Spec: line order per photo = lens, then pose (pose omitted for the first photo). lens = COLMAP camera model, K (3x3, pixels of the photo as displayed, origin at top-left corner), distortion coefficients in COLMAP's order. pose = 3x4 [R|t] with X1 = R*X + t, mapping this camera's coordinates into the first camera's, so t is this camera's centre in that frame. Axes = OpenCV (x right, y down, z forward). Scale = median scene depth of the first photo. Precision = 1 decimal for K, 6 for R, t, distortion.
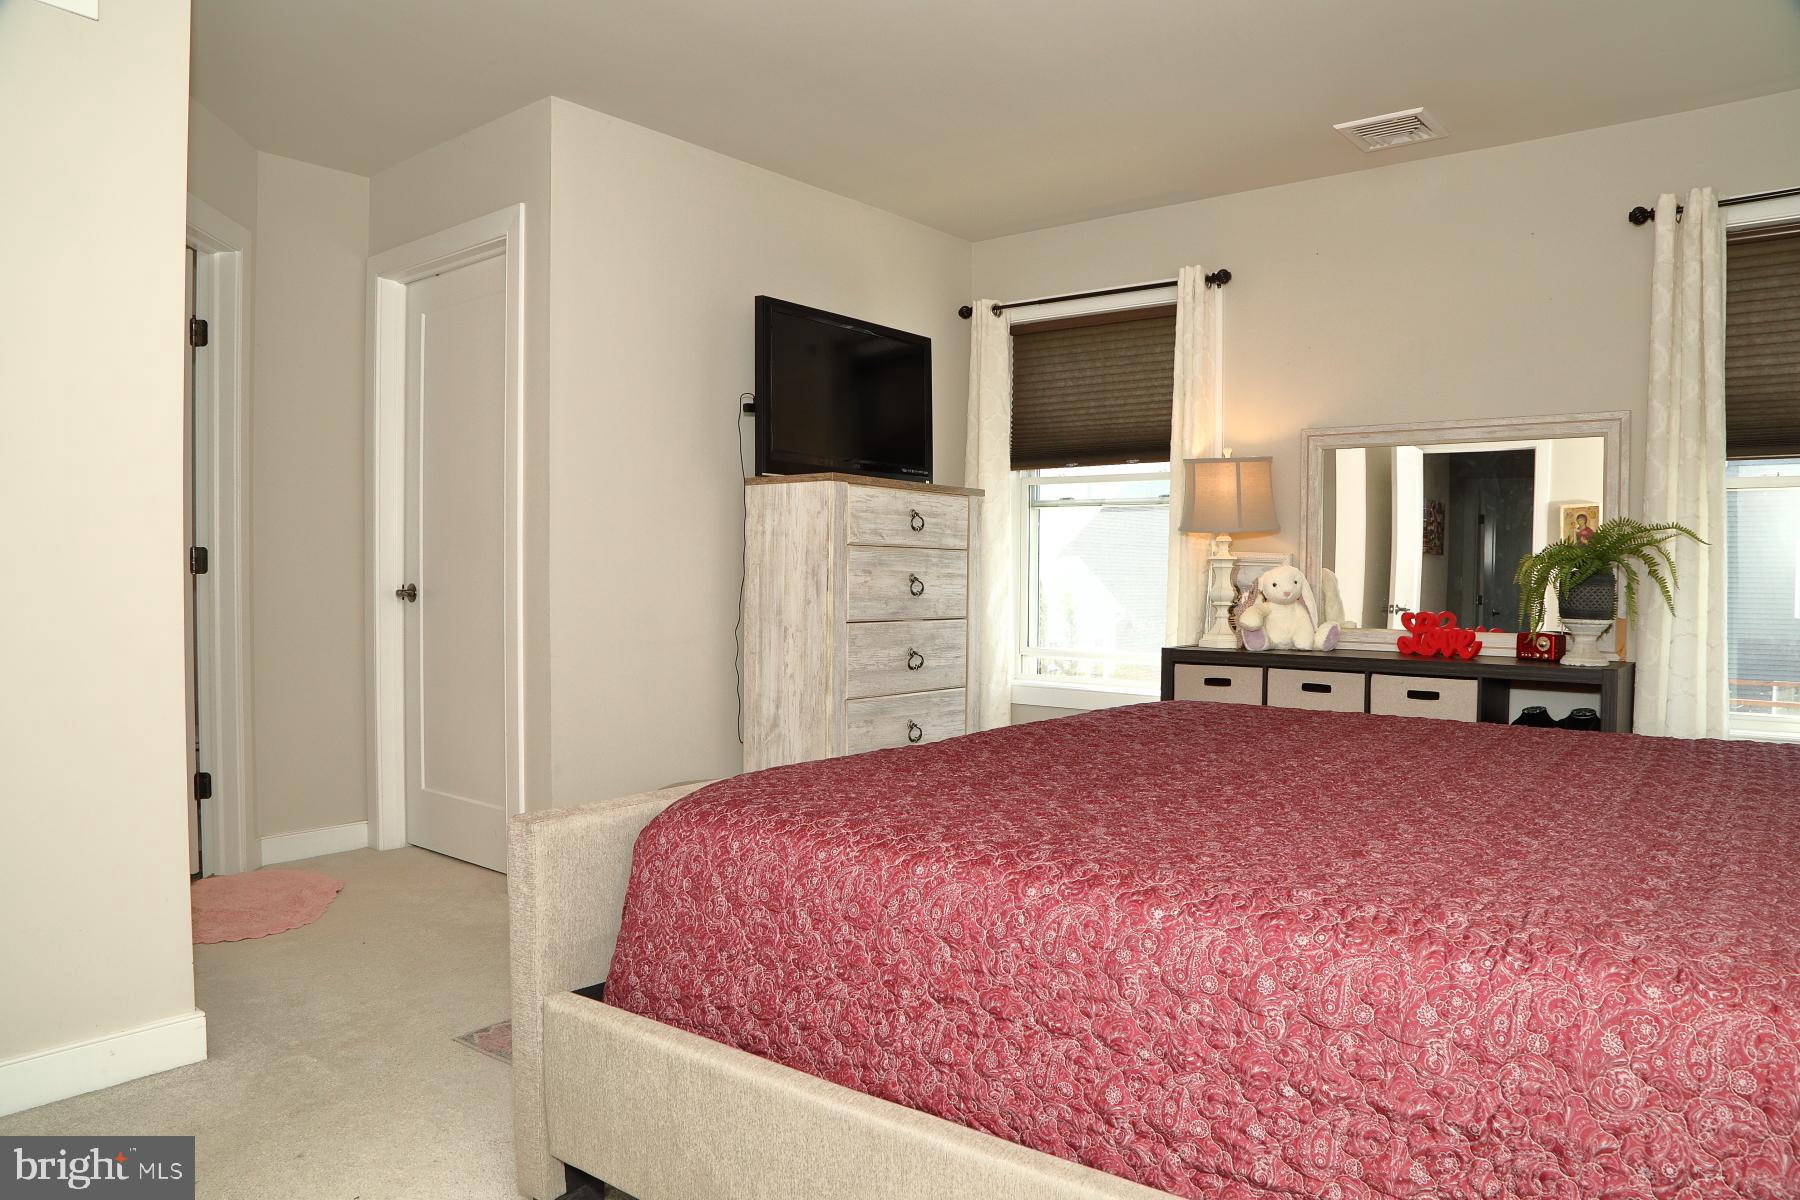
lens RADIAL K [[1218.2, 0, 909.3], [0, 1218.2, 607.6], [0, 0, 1]] dist [-0.131083, 0.070422]
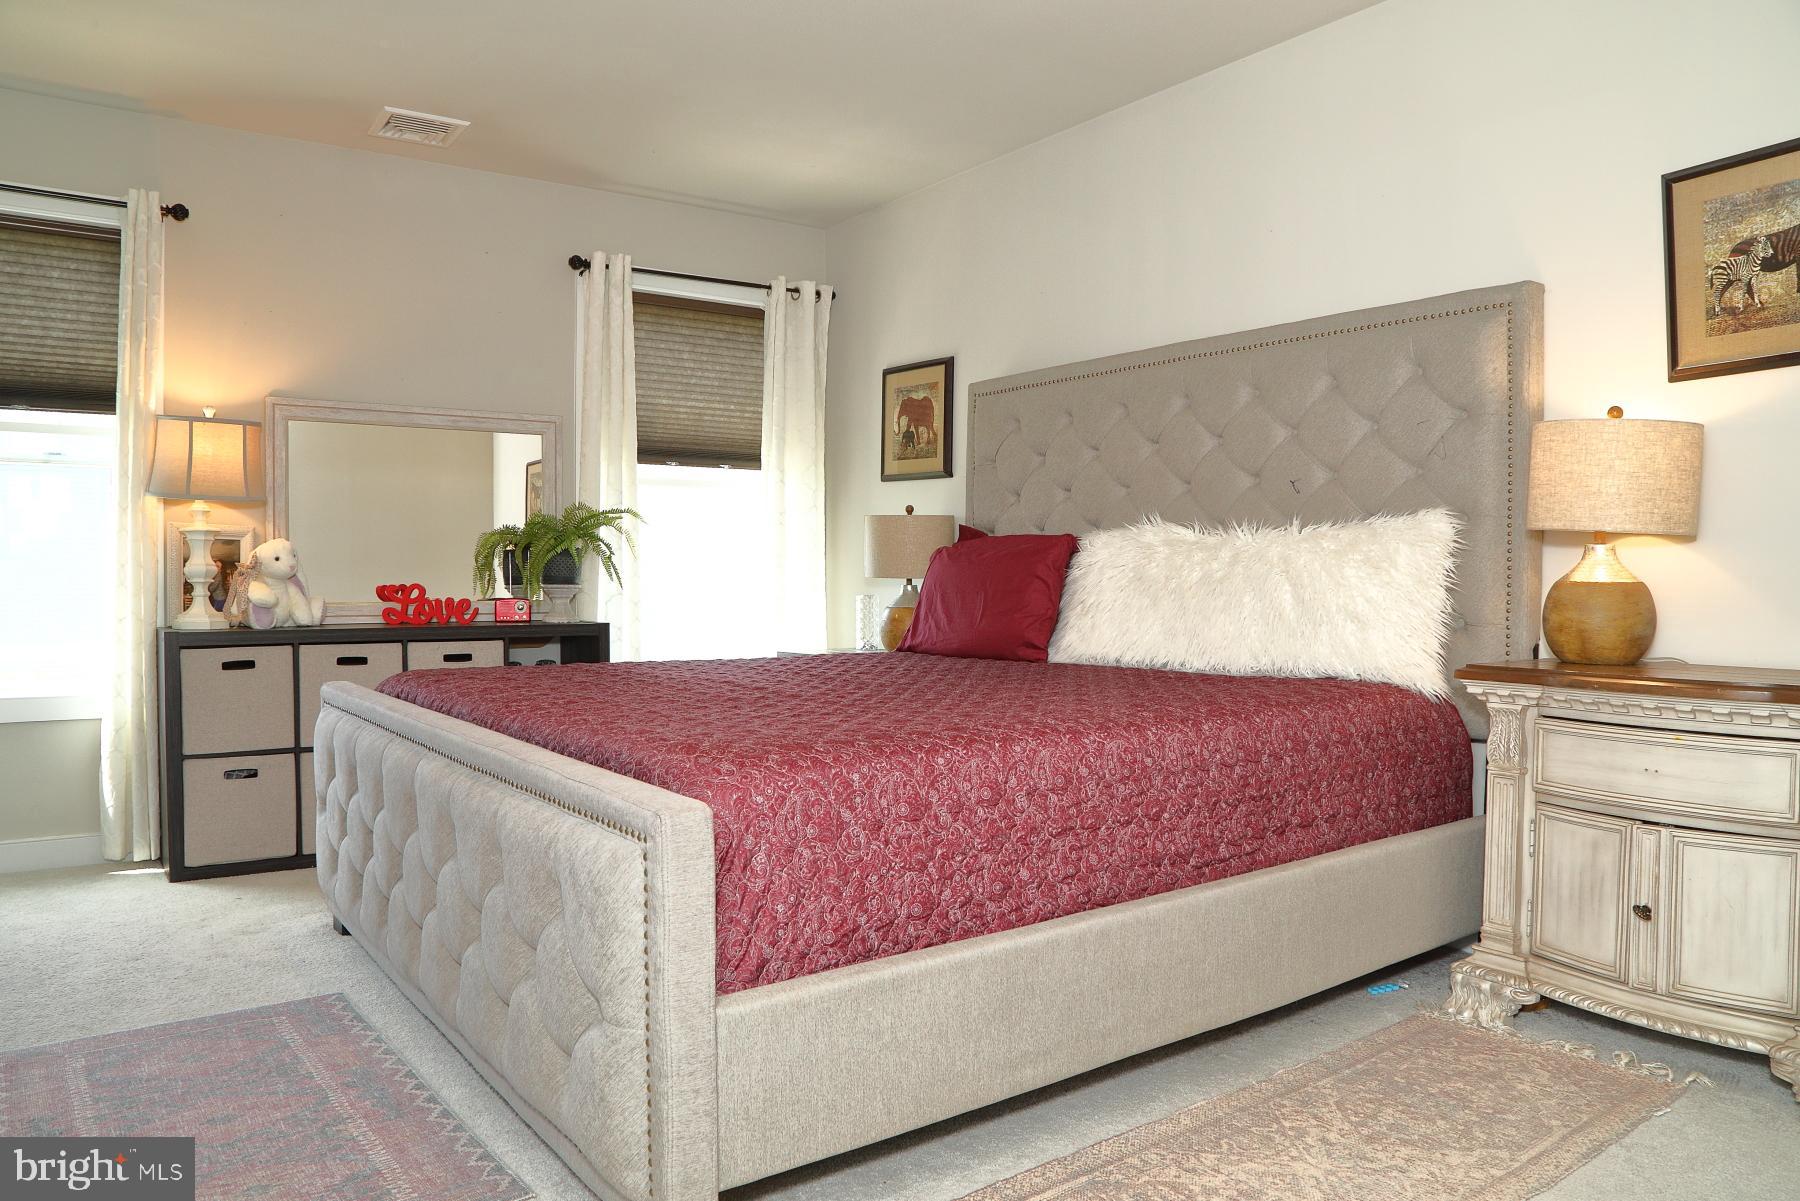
lens RADIAL K [[1218.2, 0, 909.3], [0, 1218.2, 608.1], [0, 0, 1]] dist [-0.131083, 0.070422]
pose [[0.275175, -0.032600, 0.960841, -0.547628], [0.025672, 0.999318, 0.026553, 0.010919], [-0.961051, 0.017360, 0.275824, 0.316666]]
